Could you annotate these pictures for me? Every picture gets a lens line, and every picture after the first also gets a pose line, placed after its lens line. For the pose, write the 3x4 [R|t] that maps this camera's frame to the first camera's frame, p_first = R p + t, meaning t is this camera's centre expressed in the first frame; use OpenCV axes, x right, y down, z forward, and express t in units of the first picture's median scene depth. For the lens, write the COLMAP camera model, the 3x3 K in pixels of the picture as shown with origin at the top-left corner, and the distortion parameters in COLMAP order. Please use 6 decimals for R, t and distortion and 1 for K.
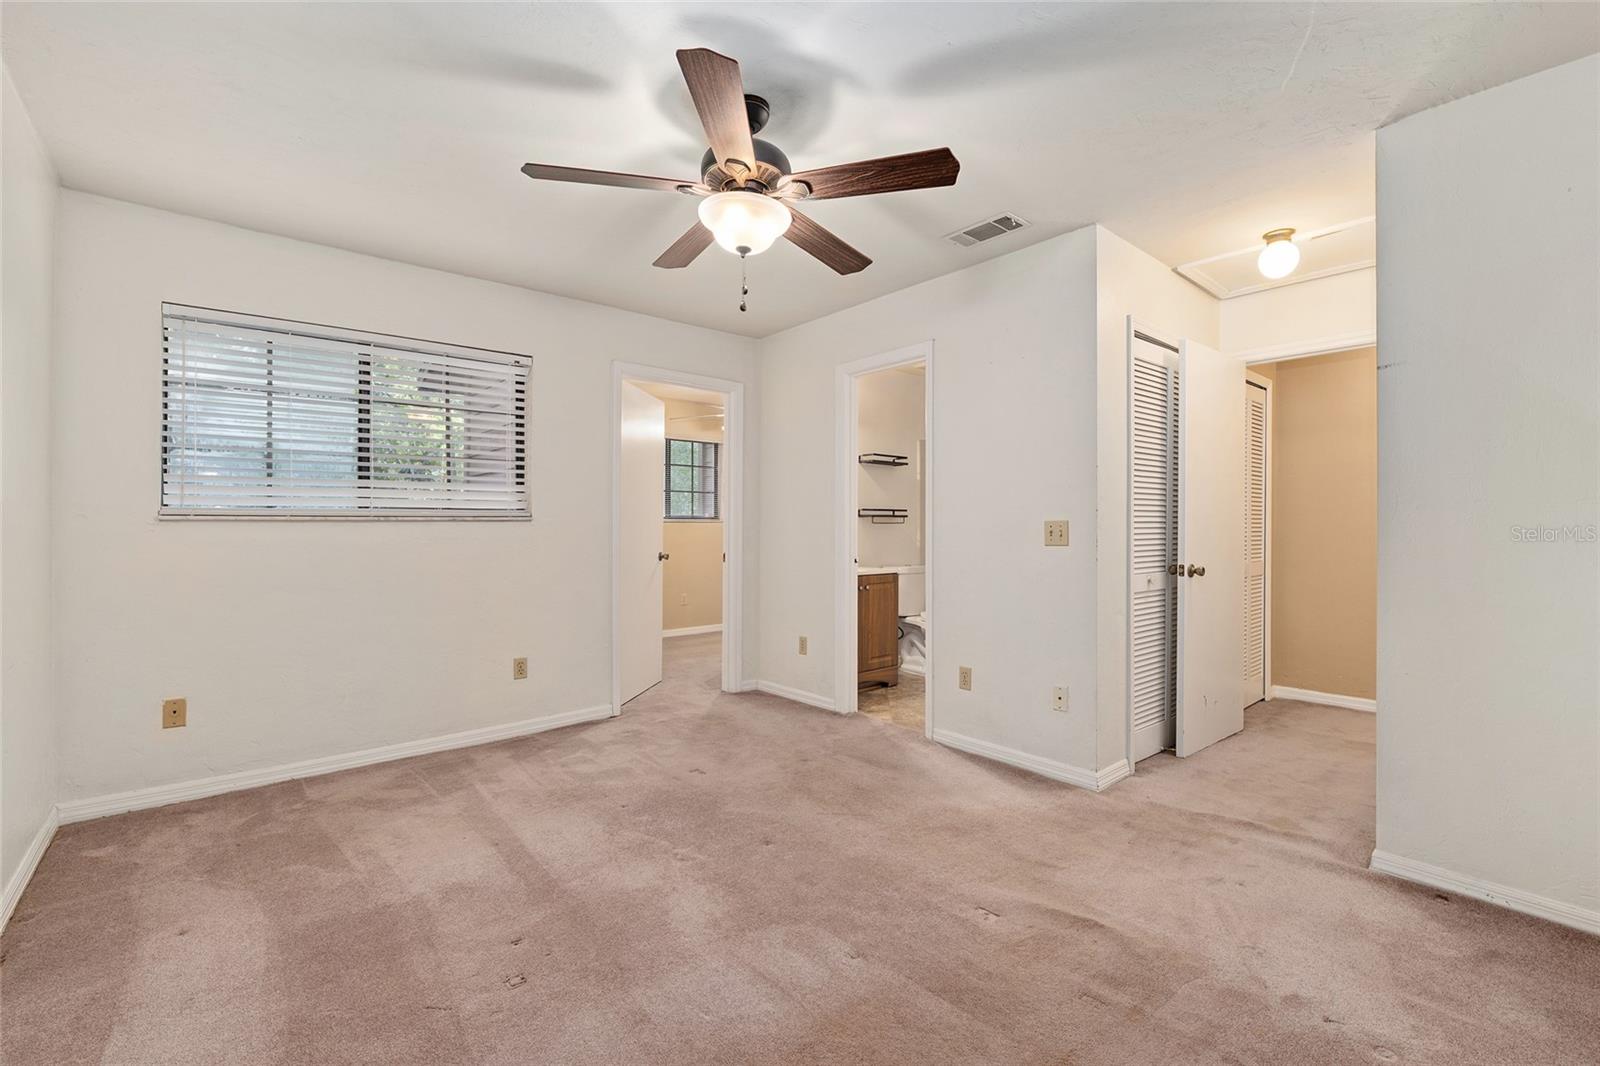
lens RADIAL K [[684.7, 0, 797.9], [0, 684.7, 533.7], [0, 0, 1]] dist [-0.008663, -0.000170]
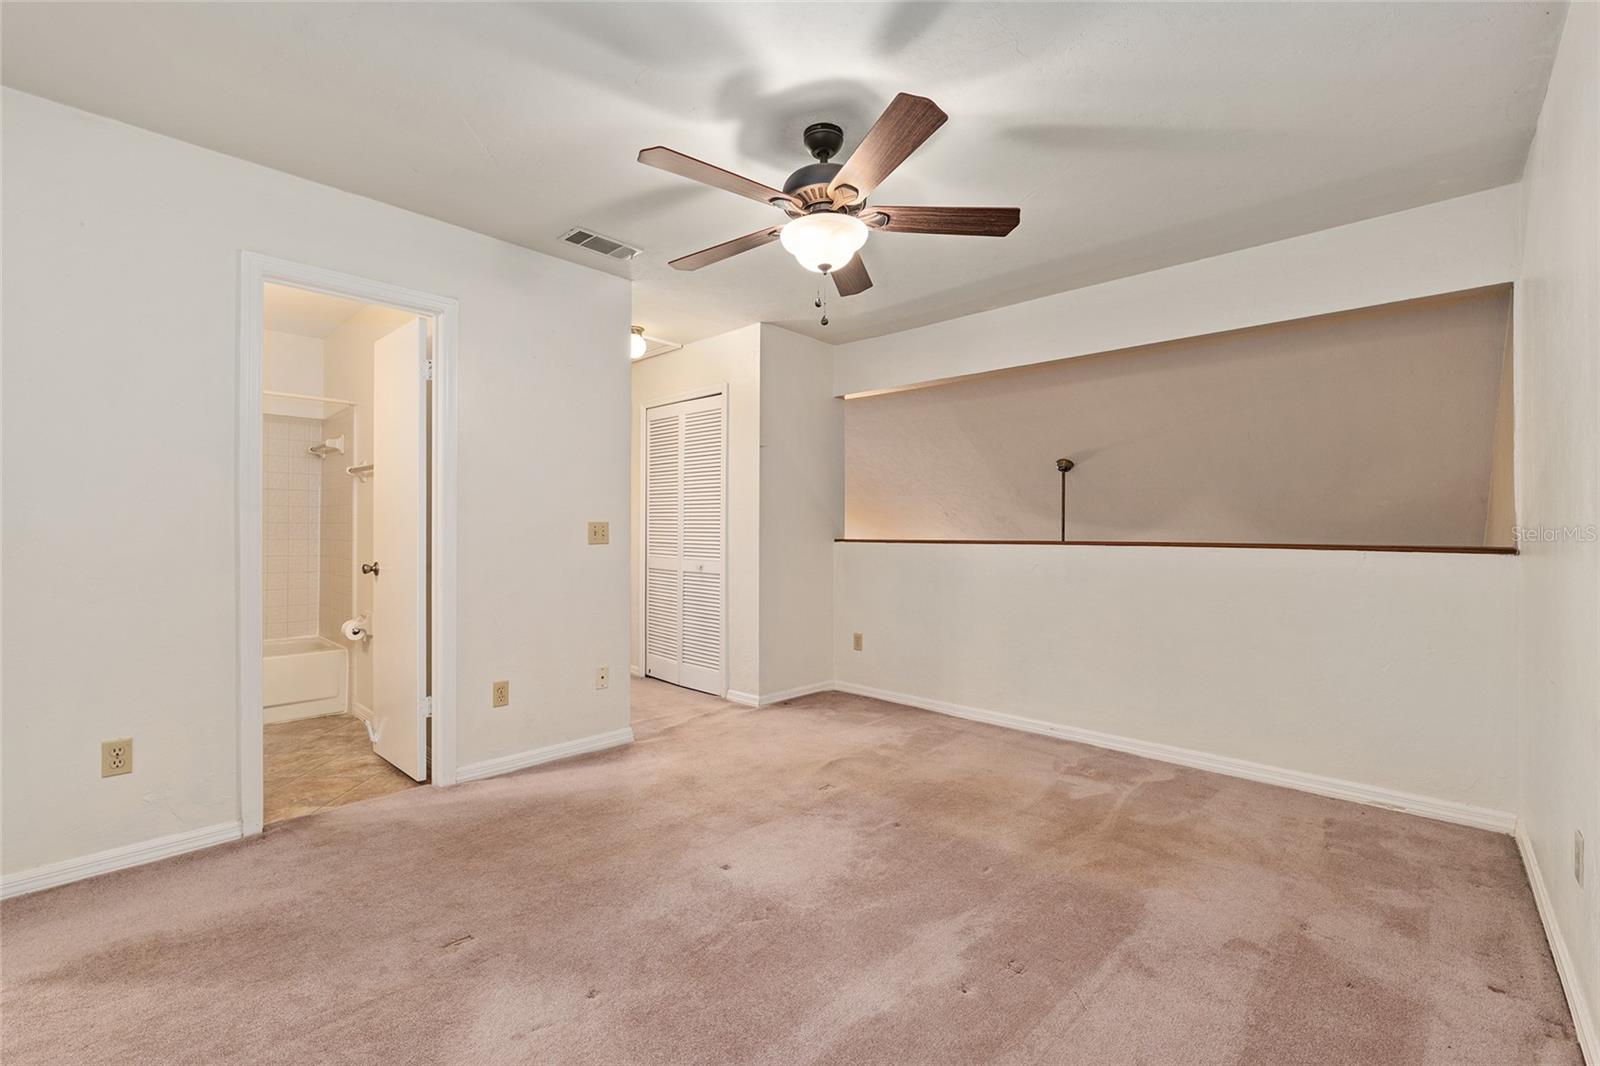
lens RADIAL K [[663.6, 0, 796.6], [0, 663.6, 541.5], [0, 0, 1]] dist [-0.010650, 0.000406]
pose [[-0.105556, -0.015665, 0.994290, -0.766356], [0.002314, 0.999869, 0.015999, -0.003701], [-0.994411, 0.003989, -0.105506, 0.812758]]
